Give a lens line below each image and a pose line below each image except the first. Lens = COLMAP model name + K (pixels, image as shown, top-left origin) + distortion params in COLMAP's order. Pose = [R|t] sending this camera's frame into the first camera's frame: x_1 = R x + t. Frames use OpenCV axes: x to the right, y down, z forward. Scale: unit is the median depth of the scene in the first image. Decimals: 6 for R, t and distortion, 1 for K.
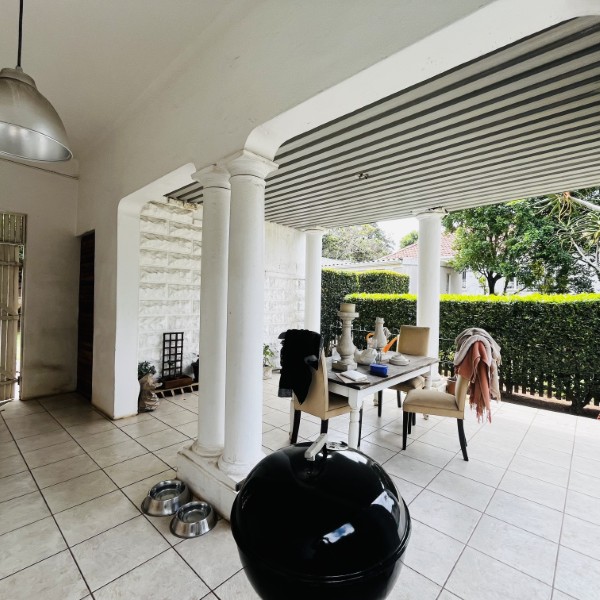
lens RADIAL K [[327.8, 0, 297.0], [0, 327.8, 299.3], [0, 0, 1]] dist [-0.006636, -0.000312]
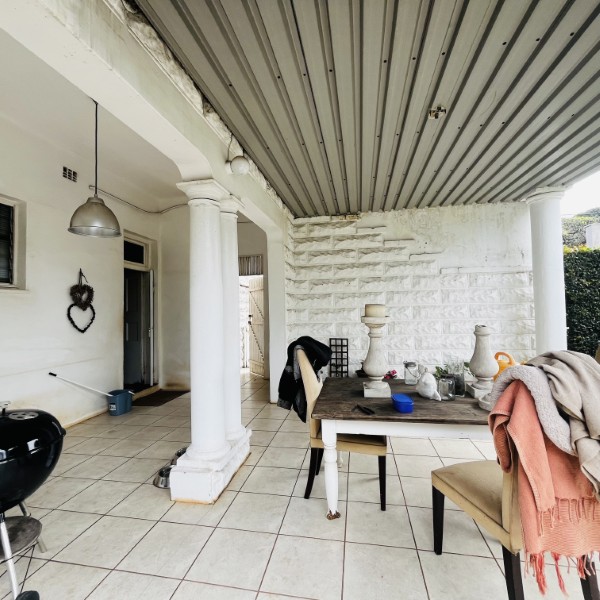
lens RADIAL K [[327.8, 0, 297.5], [0, 327.8, 299.2], [0, 0, 1]] dist [-0.006636, -0.000312]
pose [[0.526366, -0.053590, -0.848568, 0.468474], [0.031884, 0.998554, -0.043285, 0.015516], [0.849660, -0.004272, 0.527314, 0.316024]]
